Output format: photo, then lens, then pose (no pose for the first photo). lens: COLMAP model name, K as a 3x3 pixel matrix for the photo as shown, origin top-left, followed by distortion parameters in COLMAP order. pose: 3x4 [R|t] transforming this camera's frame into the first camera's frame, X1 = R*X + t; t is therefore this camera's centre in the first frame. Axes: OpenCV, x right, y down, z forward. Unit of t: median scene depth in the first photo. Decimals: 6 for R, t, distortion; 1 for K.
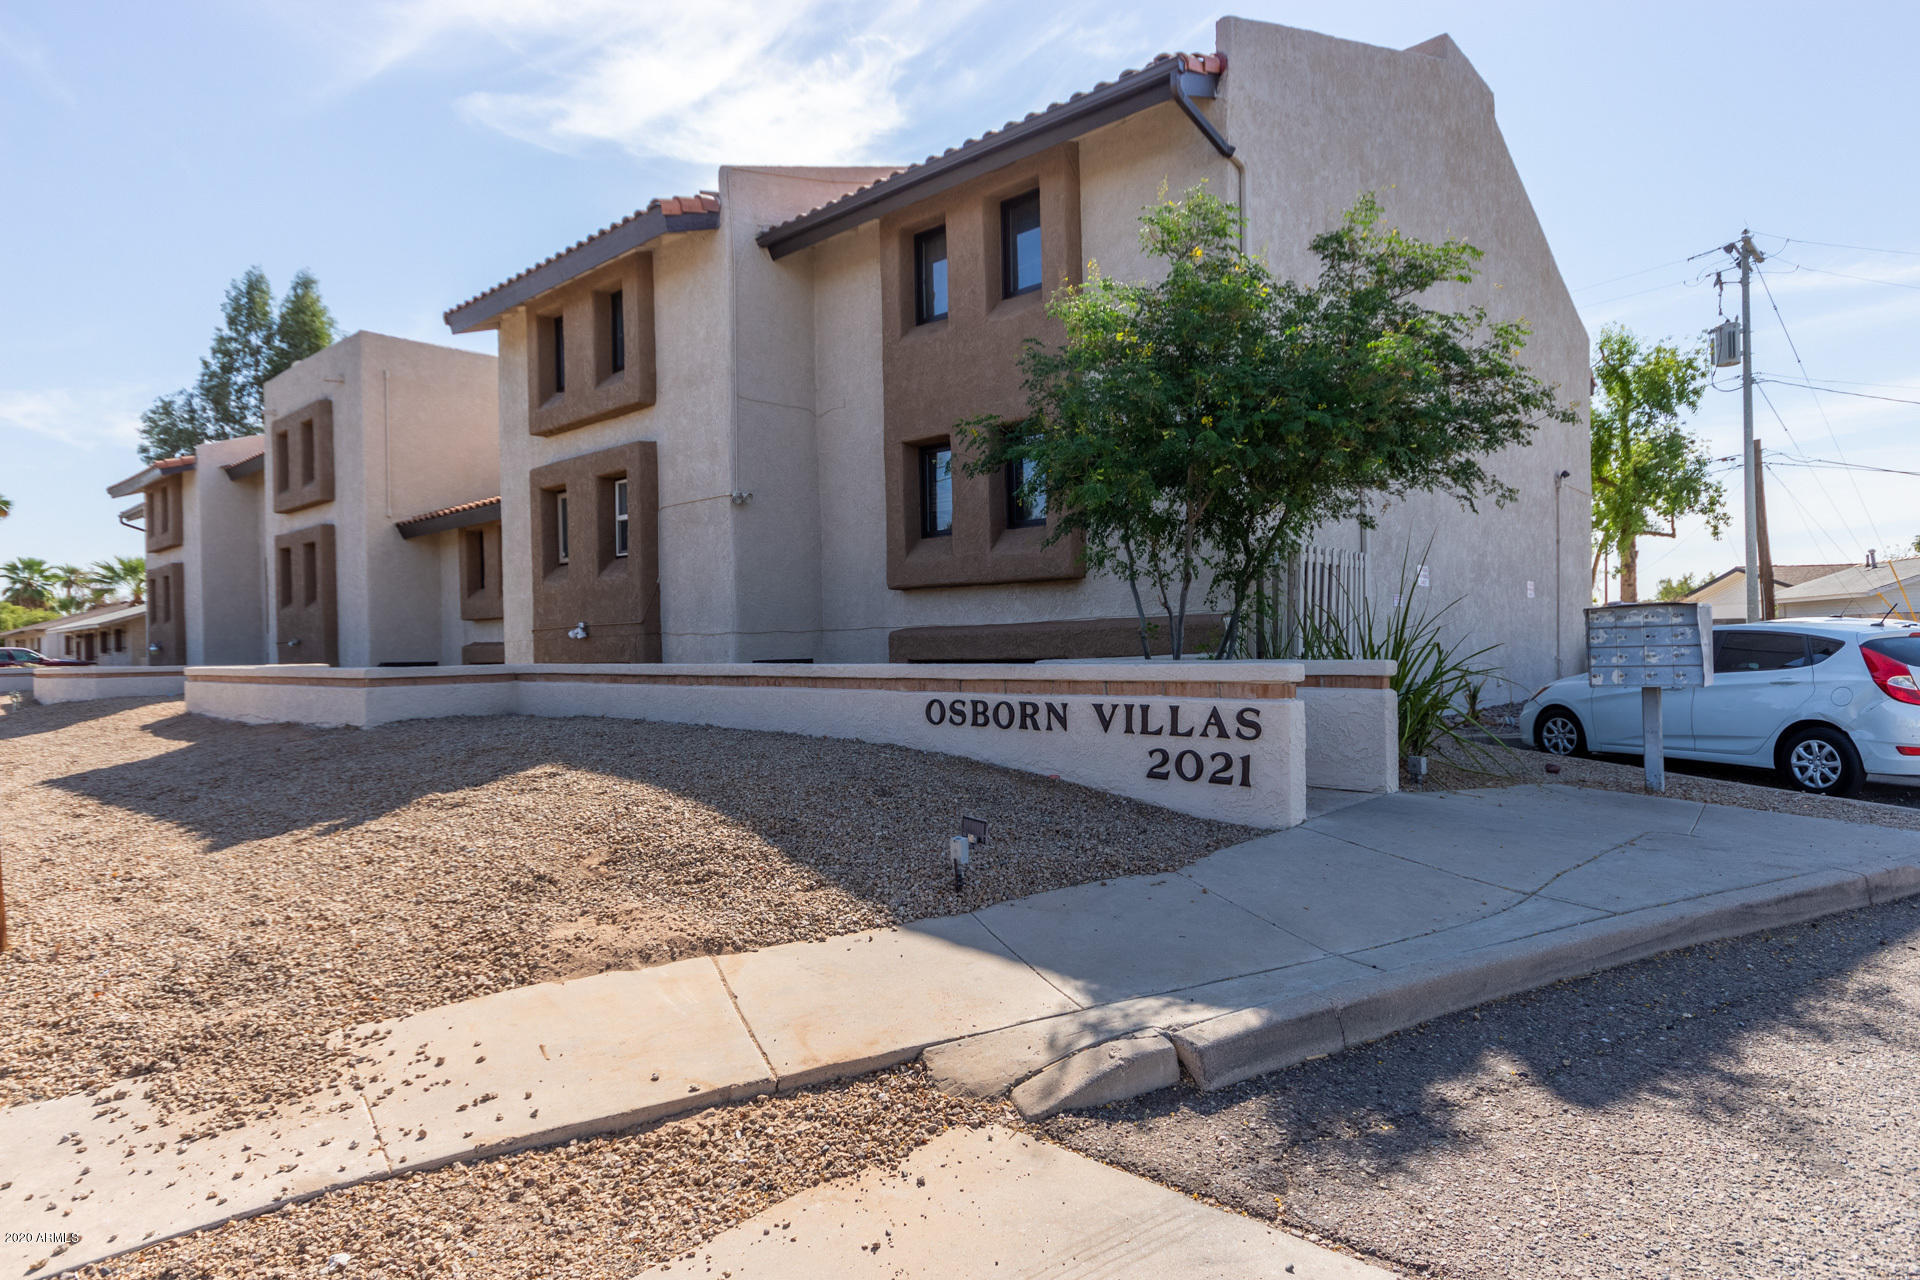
lens RADIAL K [[1051.0, 0, 958.4], [0, 1051.0, 647.7], [0, 0, 1]] dist [-0.026145, -0.001582]
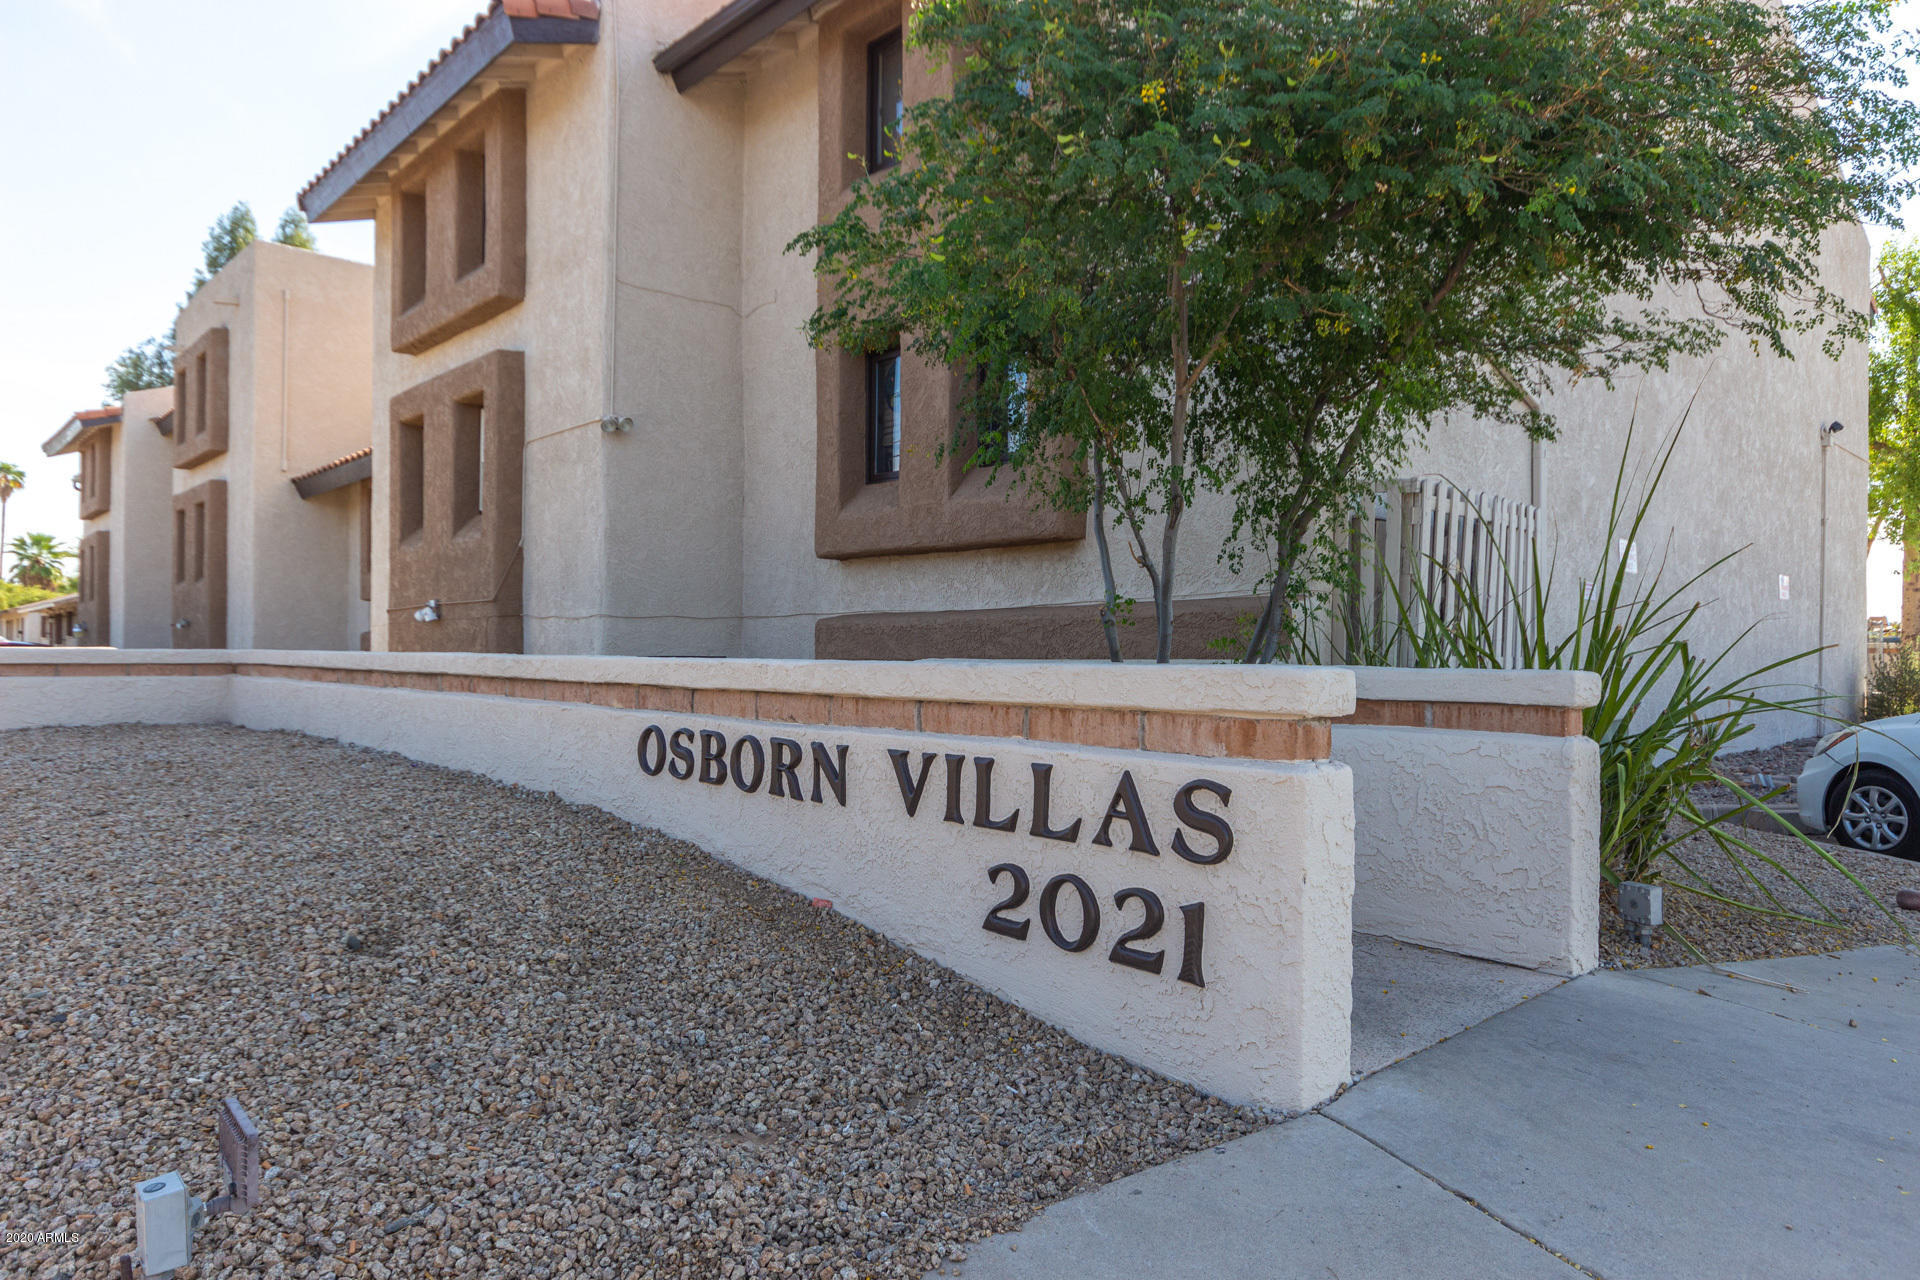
lens RADIAL K [[1172.4, 0, 960.1], [0, 1172.4, 649.9], [0, 0, 1]] dist [-0.014768, -0.000805]
pose [[0.995686, 0.025792, -0.089134, 0.108448], [-0.026328, 0.999642, -0.004843, 0.006761], [0.088977, 0.007169, 0.996008, 0.272243]]
